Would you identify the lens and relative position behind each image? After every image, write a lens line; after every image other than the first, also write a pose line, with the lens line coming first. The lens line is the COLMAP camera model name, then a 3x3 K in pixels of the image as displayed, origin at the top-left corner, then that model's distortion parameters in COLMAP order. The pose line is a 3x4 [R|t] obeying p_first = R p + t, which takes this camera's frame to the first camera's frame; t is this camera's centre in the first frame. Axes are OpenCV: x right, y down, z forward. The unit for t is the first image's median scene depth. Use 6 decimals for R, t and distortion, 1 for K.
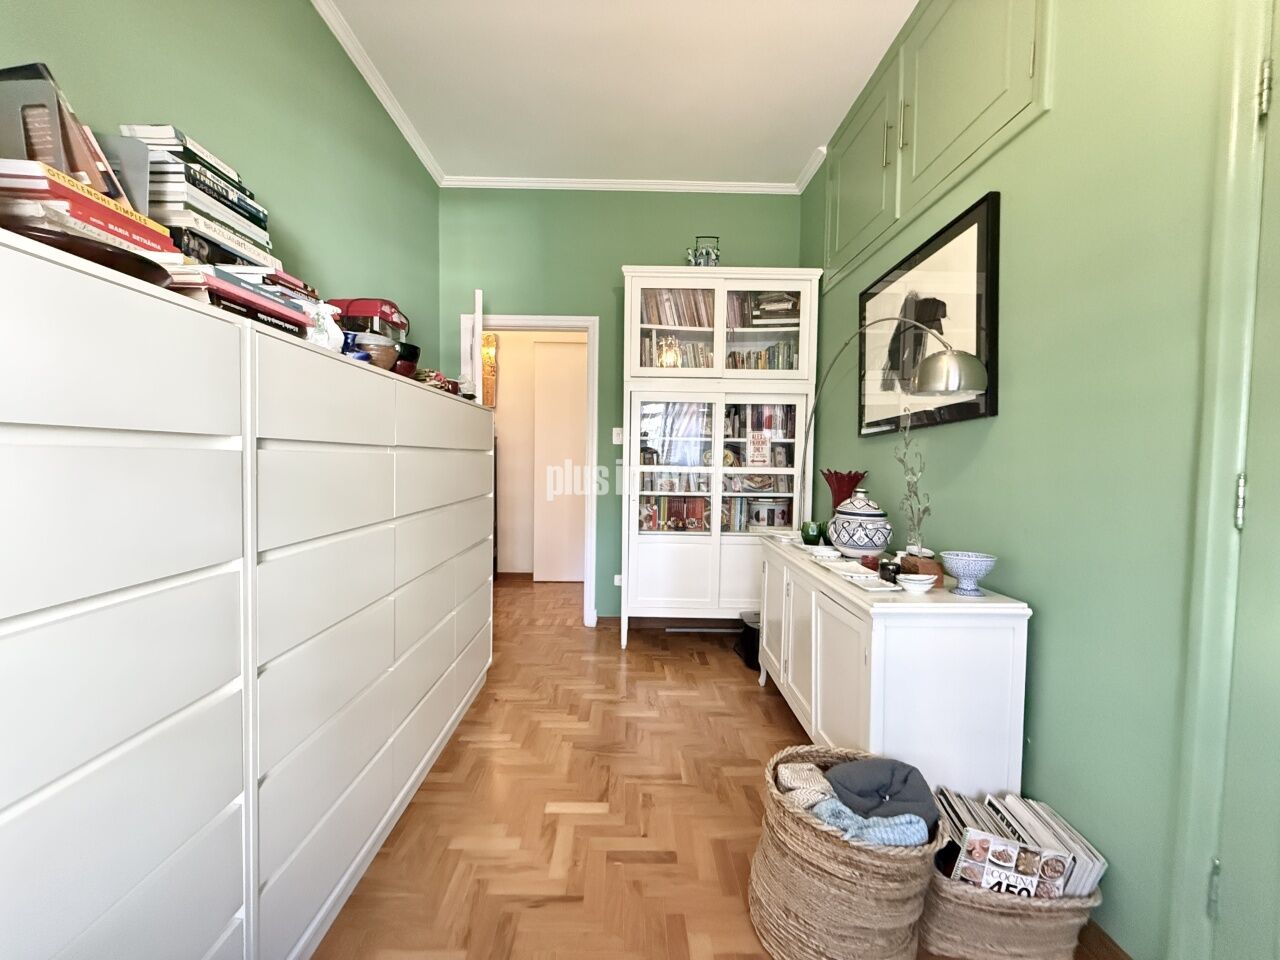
lens RADIAL K [[512.7, 0, 638.8], [0, 512.7, 475.0], [0, 0, 1]] dist [0.000561, 0.000158]
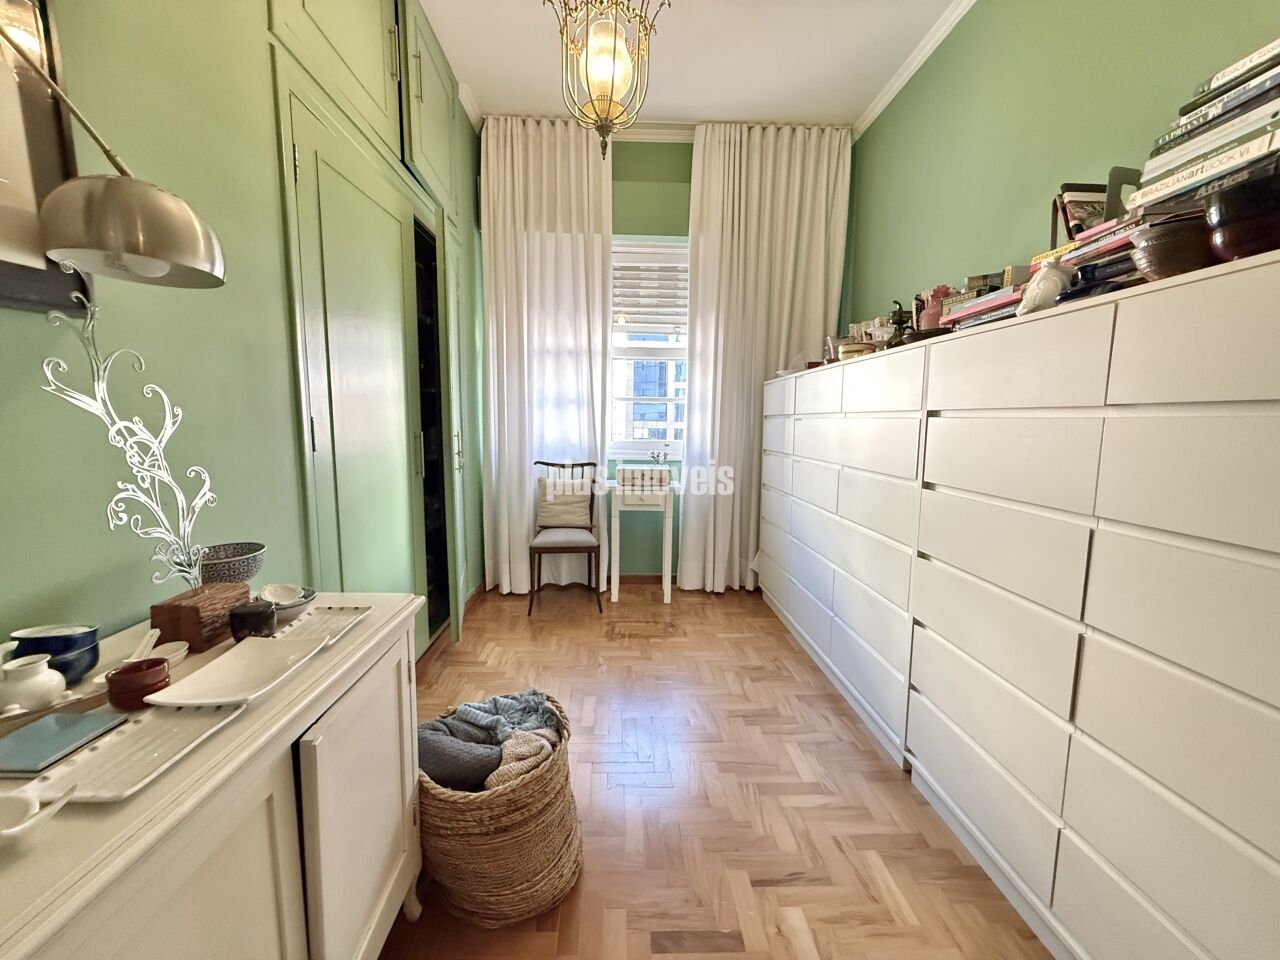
lens RADIAL K [[512.7, 0, 640.6], [0, 512.7, 482.3], [0, 0, 1]] dist [0.000561, 0.000158]
pose [[-0.999065, -0.029244, -0.031836, 0.154938], [-0.033870, 0.987164, 0.156076, -0.045280], [0.026864, 0.157008, -0.987232, 1.910722]]
